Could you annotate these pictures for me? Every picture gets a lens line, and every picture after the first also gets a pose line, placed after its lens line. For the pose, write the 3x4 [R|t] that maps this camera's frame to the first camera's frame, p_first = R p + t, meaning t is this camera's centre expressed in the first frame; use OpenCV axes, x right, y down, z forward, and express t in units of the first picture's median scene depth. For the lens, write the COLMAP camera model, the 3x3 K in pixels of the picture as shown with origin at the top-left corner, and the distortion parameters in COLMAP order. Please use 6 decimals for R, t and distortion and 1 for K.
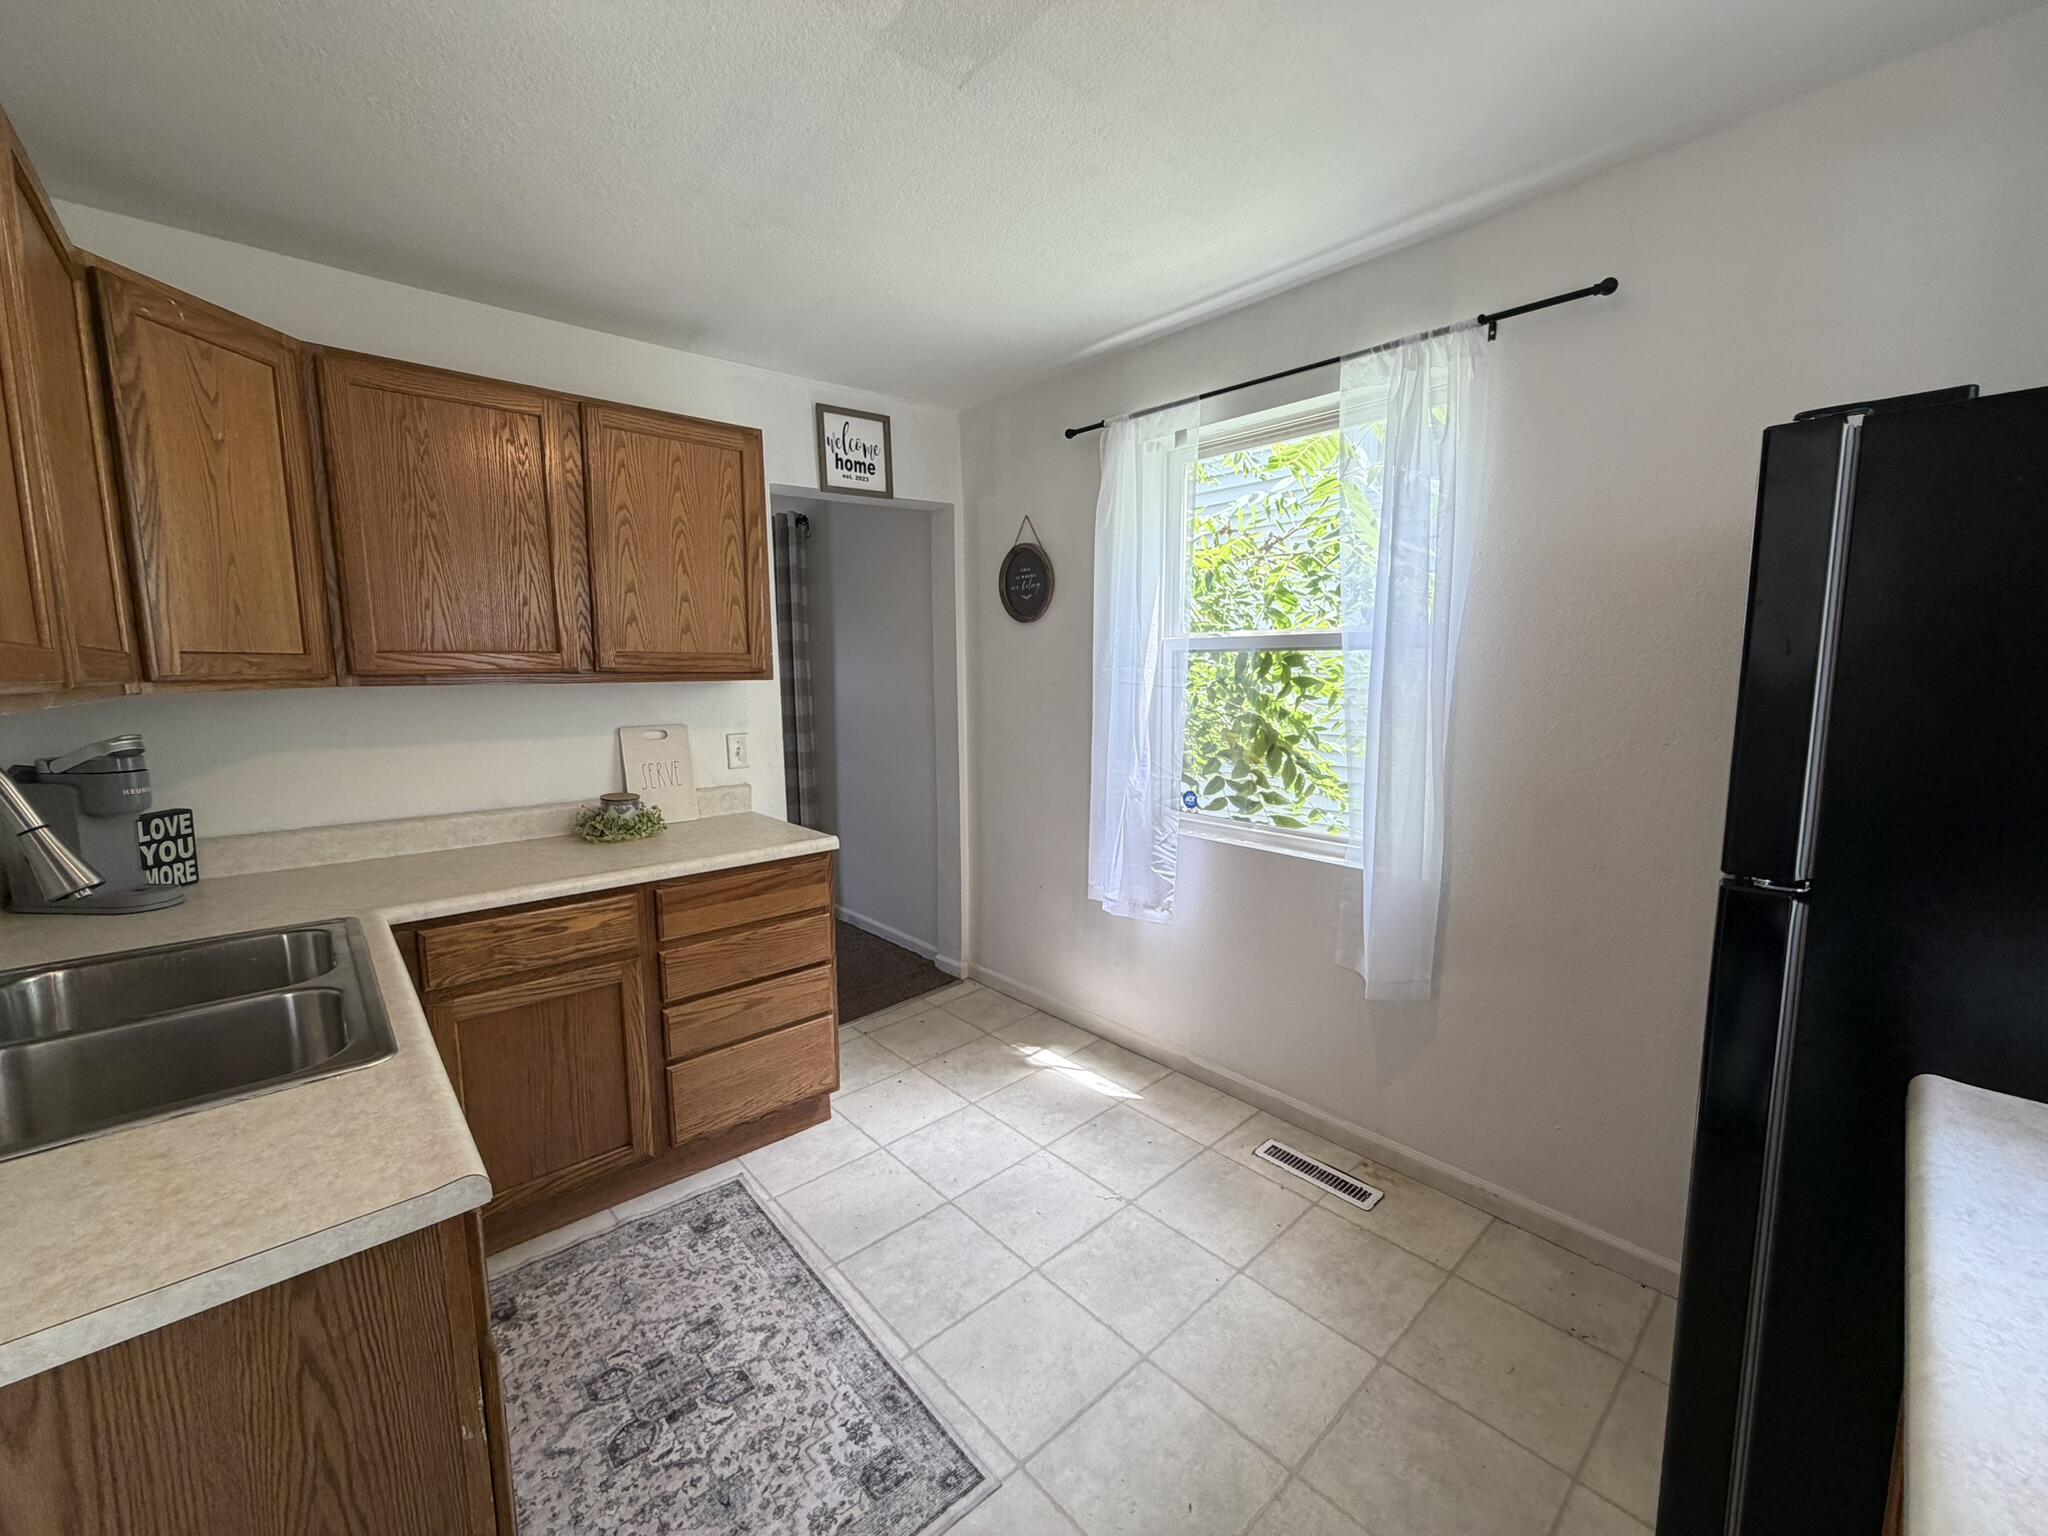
lens RADIAL K [[824.5, 0, 1028.9], [0, 824.5, 762.6], [0, 0, 1]] dist [-0.001029, -0.000024]
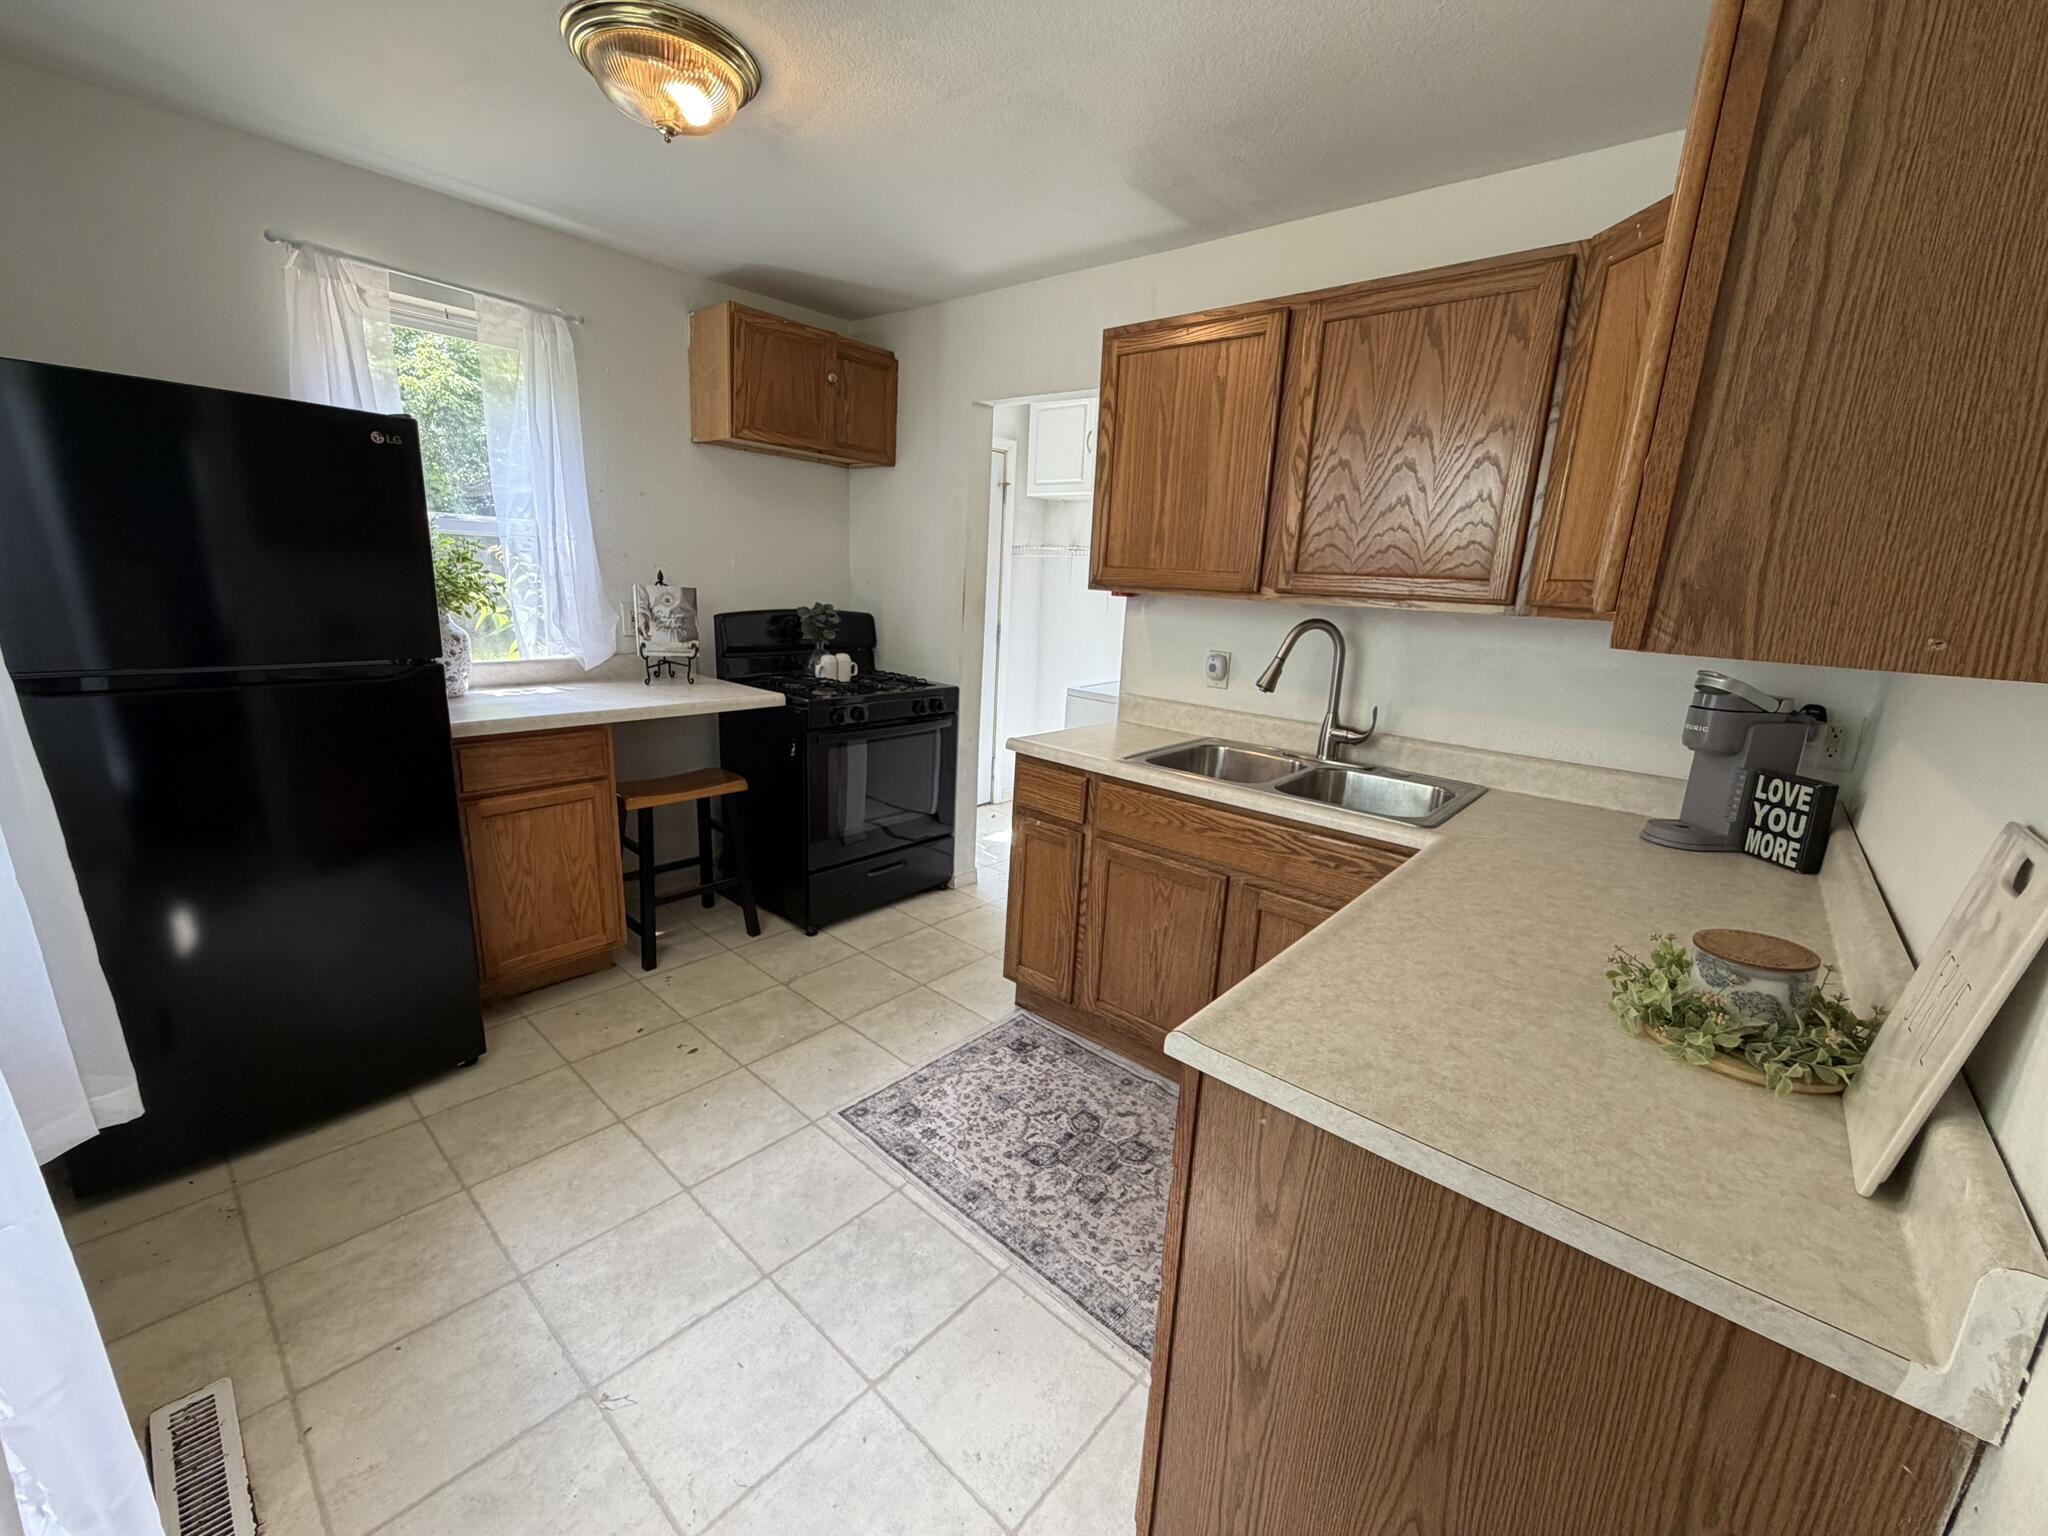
lens RADIAL K [[824.5, 0, 1019.7], [0, 824.5, 761.3], [0, 0, 1]] dist [-0.001029, -0.000024]
pose [[-0.992769, -0.014345, -0.119181, -0.157088], [-0.053257, 0.942410, 0.330194, -0.205960], [0.107580, 0.334153, -0.936359, 1.806198]]
